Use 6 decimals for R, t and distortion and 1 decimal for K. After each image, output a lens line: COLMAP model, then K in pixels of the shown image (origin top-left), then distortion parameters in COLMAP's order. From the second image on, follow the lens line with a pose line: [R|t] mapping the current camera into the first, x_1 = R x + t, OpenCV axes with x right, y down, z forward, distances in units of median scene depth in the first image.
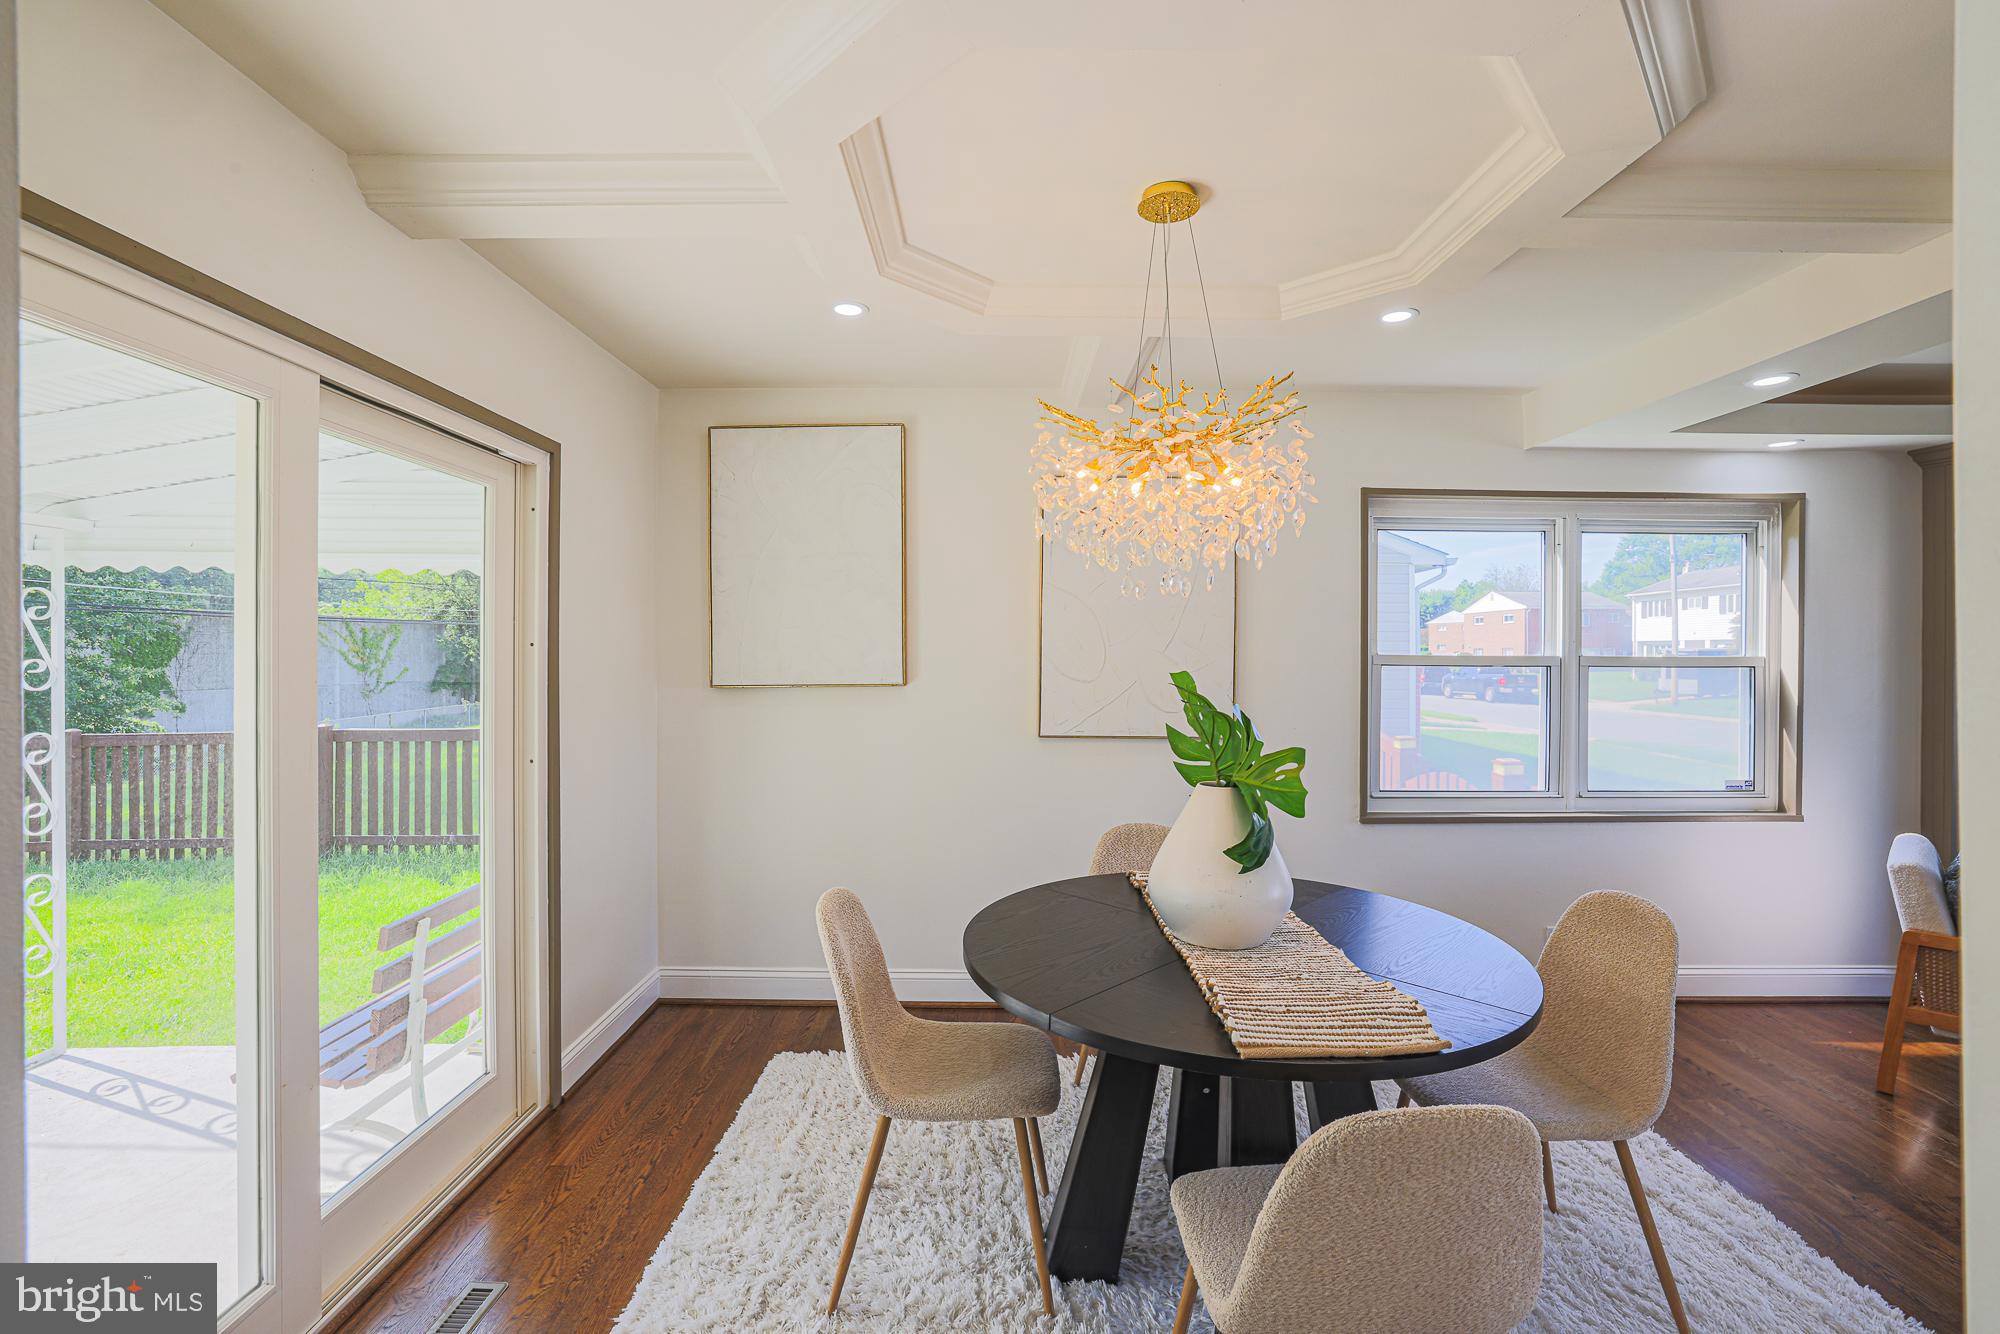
lens RADIAL K [[868.3, 0, 994.2], [0, 868.3, 665.4], [0, 0, 1]] dist [-0.025360, 0.009011]
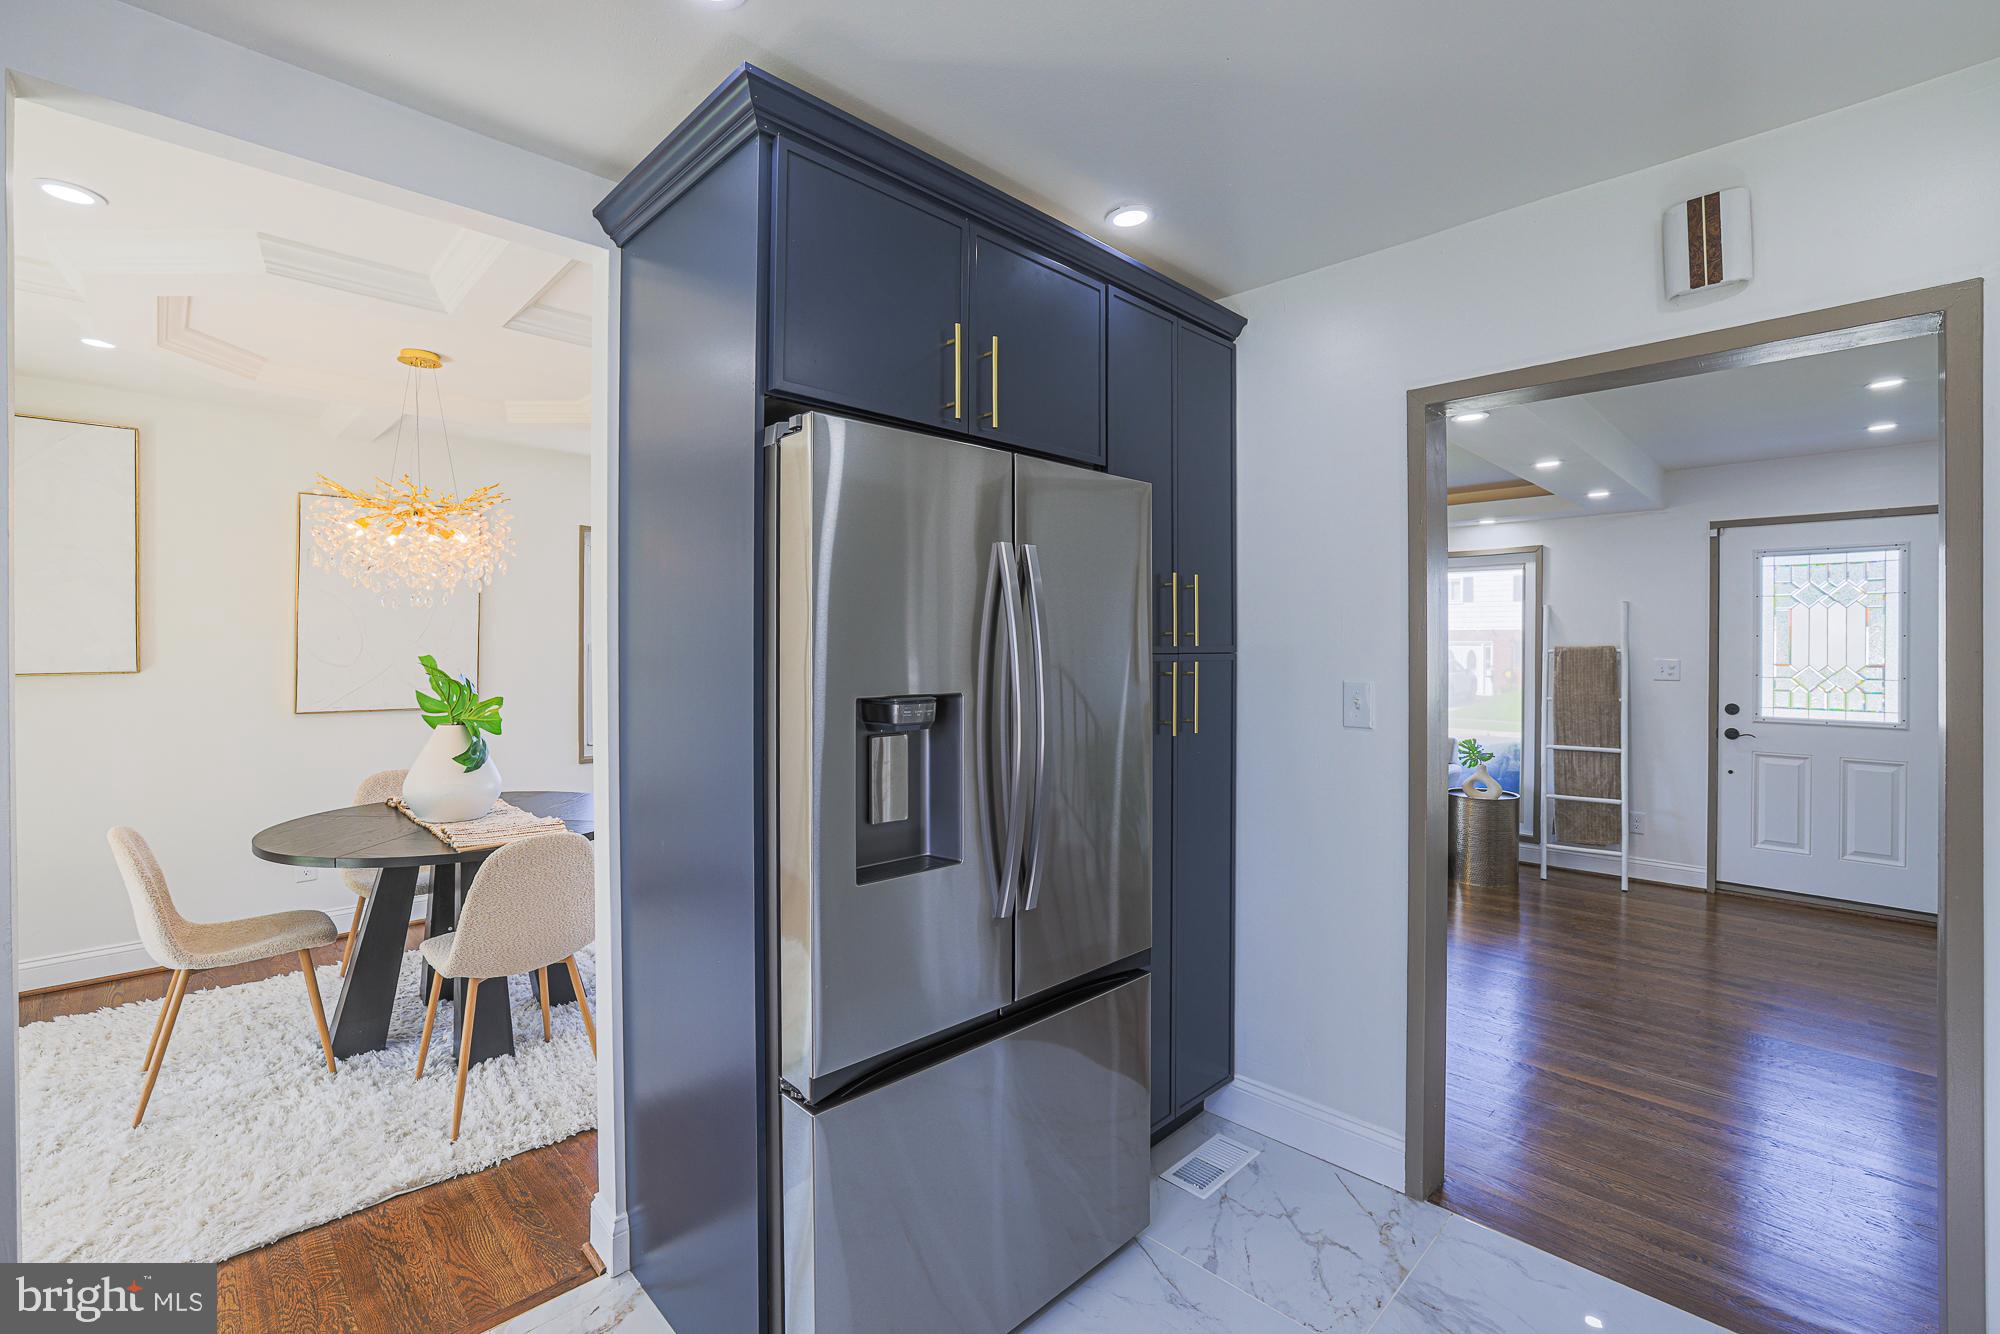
lens RADIAL K [[868.3, 0, 984.5], [0, 868.3, 652.6], [0, 0, 1]] dist [-0.025360, 0.009011]
pose [[0.720059, -0.007230, 0.693876, -0.146726], [0.006701, 0.999972, 0.003465, 0.002994], [-0.693881, 0.002155, 0.720087, -0.878121]]
